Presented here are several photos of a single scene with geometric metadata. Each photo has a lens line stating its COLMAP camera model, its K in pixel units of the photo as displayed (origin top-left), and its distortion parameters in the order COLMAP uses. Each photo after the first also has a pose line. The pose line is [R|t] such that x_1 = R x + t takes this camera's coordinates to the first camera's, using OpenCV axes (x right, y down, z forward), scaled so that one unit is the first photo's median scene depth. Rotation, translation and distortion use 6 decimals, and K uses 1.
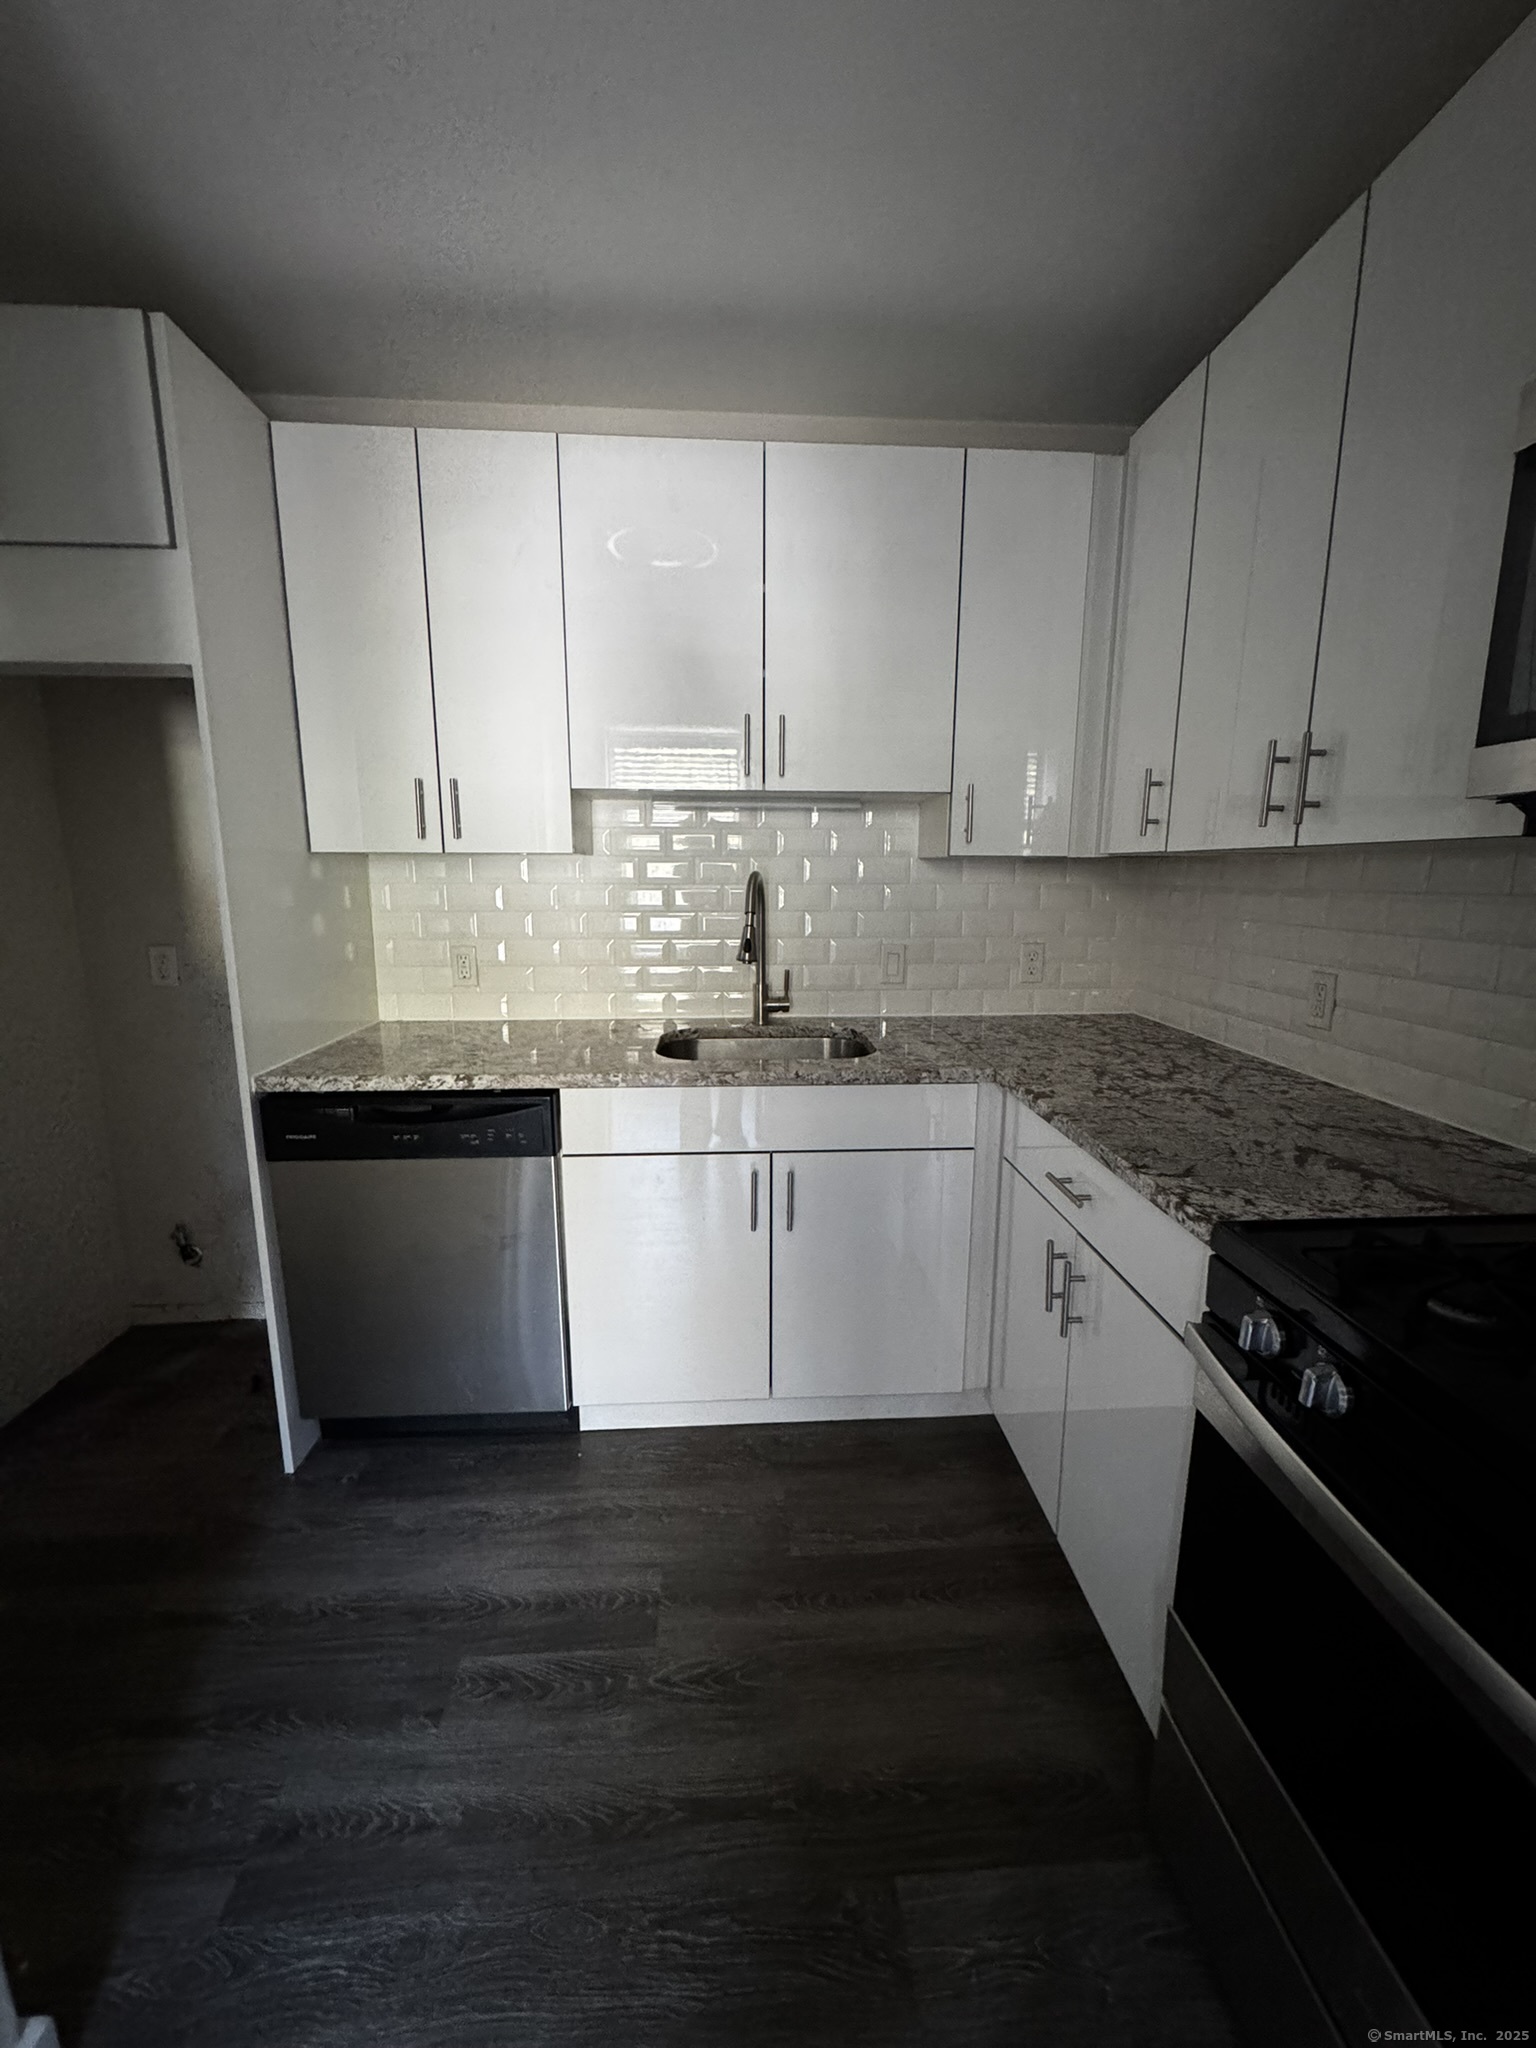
lens RADIAL K [[824.1, 0, 771.0], [0, 824.1, 1019.4], [0, 0, 1]] dist [-0.005587, 0.000428]
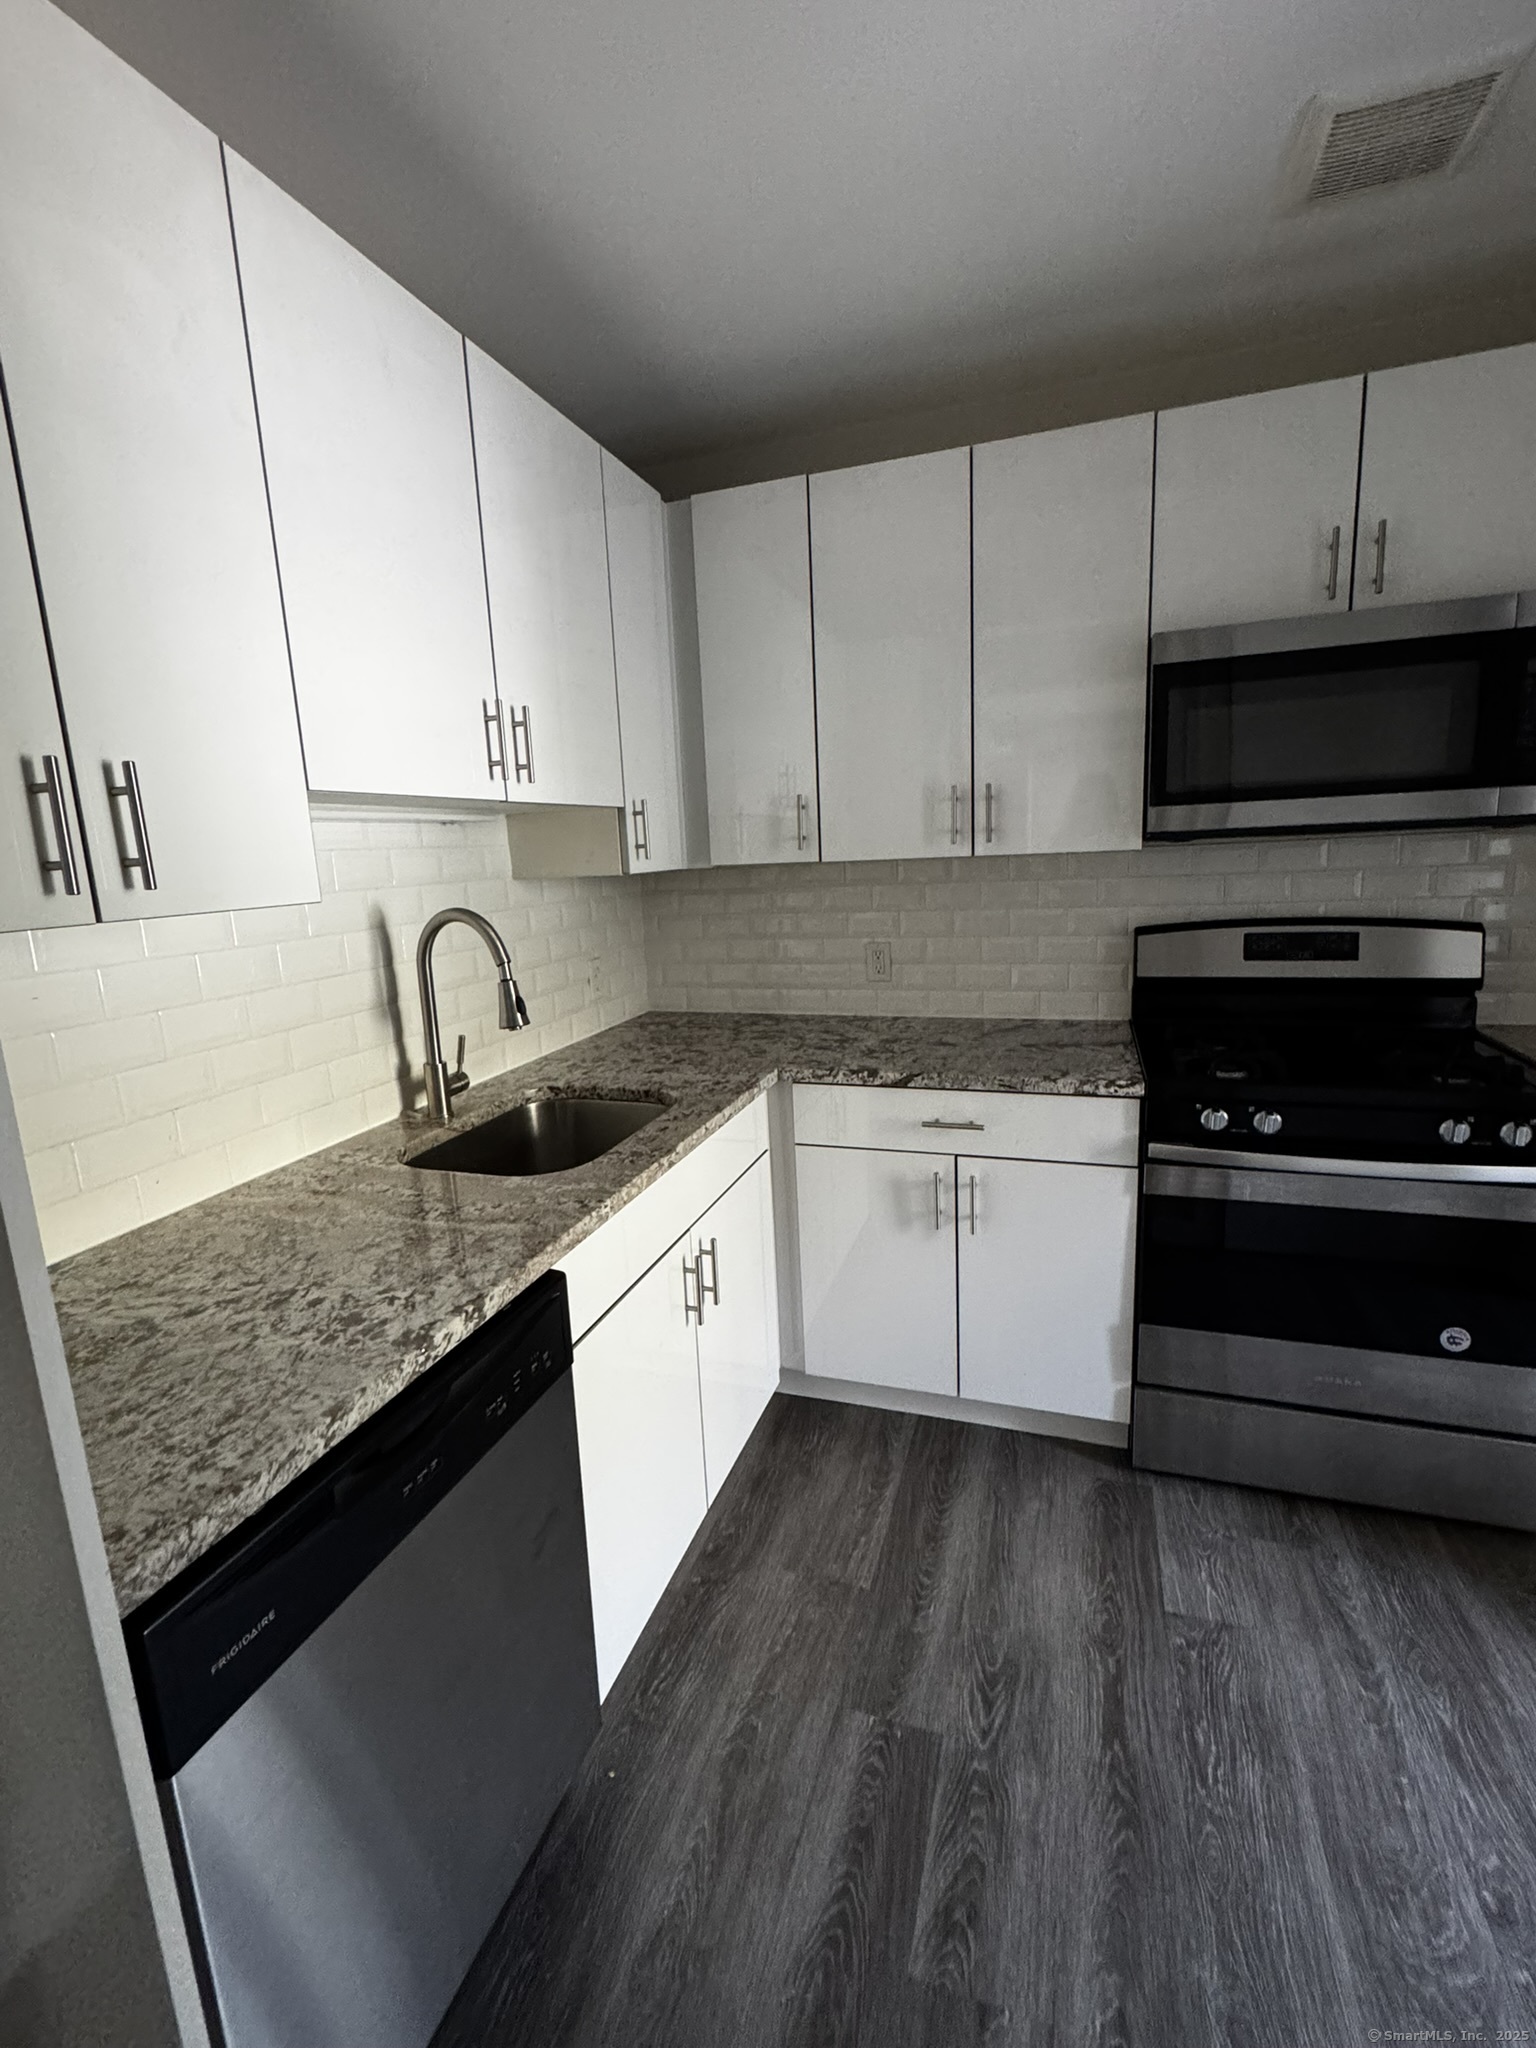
lens RADIAL K [[910.1, 0, 769.4], [0, 910.1, 1027.9], [0, 0, 1]] dist [-0.005162, -0.001038]
pose [[0.365315, -0.199587, 0.909236, -1.012601], [0.209317, 0.969344, 0.128681, -0.185153], [-0.907045, 0.143310, 0.395893, 0.681395]]
